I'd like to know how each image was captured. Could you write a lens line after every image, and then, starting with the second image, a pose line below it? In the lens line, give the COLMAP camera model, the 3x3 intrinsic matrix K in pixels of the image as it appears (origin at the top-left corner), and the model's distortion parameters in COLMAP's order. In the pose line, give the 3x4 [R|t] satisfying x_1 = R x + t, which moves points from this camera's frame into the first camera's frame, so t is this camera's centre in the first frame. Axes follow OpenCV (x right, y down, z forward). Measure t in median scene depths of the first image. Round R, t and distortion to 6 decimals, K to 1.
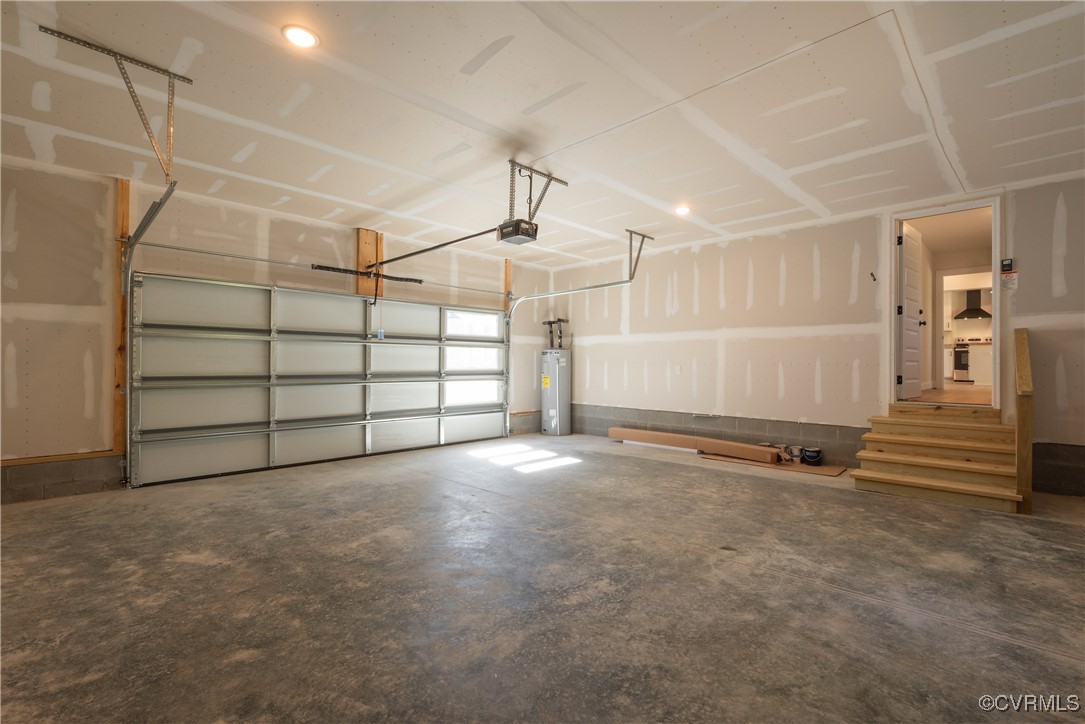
lens RADIAL K [[486.3, 0, 539.5], [0, 486.3, 362.6], [0, 0, 1]] dist [-0.001318, 0.000476]
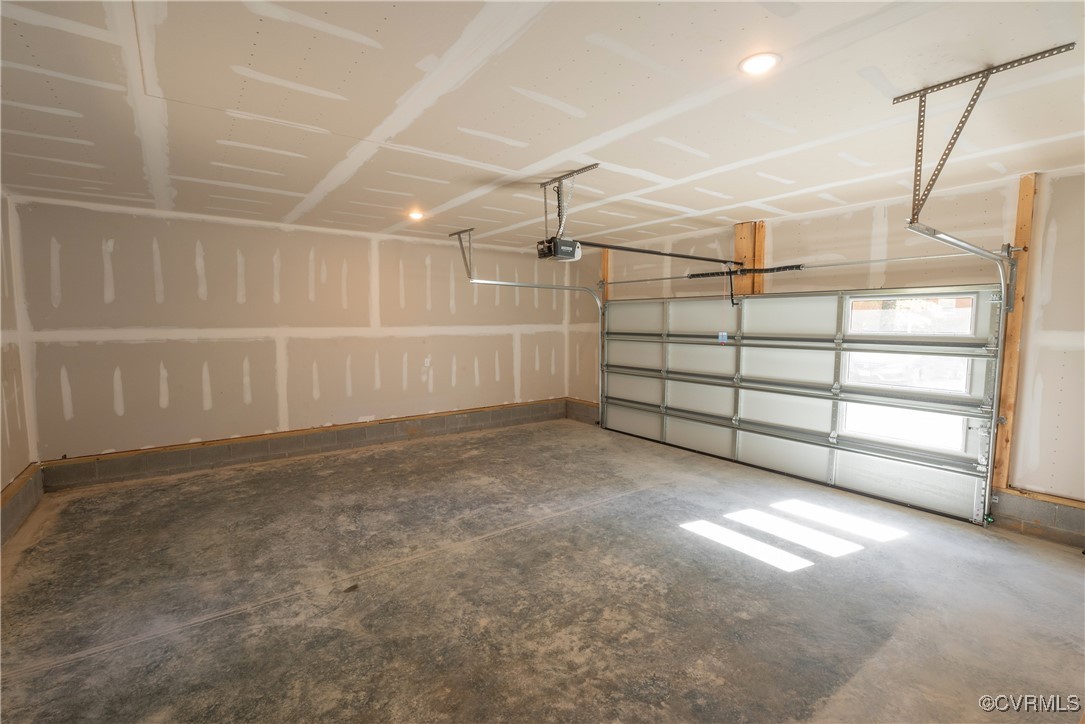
lens RADIAL K [[486.3, 0, 542.3], [0, 486.3, 363.4], [0, 0, 1]] dist [-0.001318, 0.000476]
pose [[-0.143305, 0.081535, -0.986314, 1.265621], [-0.001351, 0.996583, 0.082581, -0.164408], [0.989678, 0.013167, -0.142705, 1.502123]]
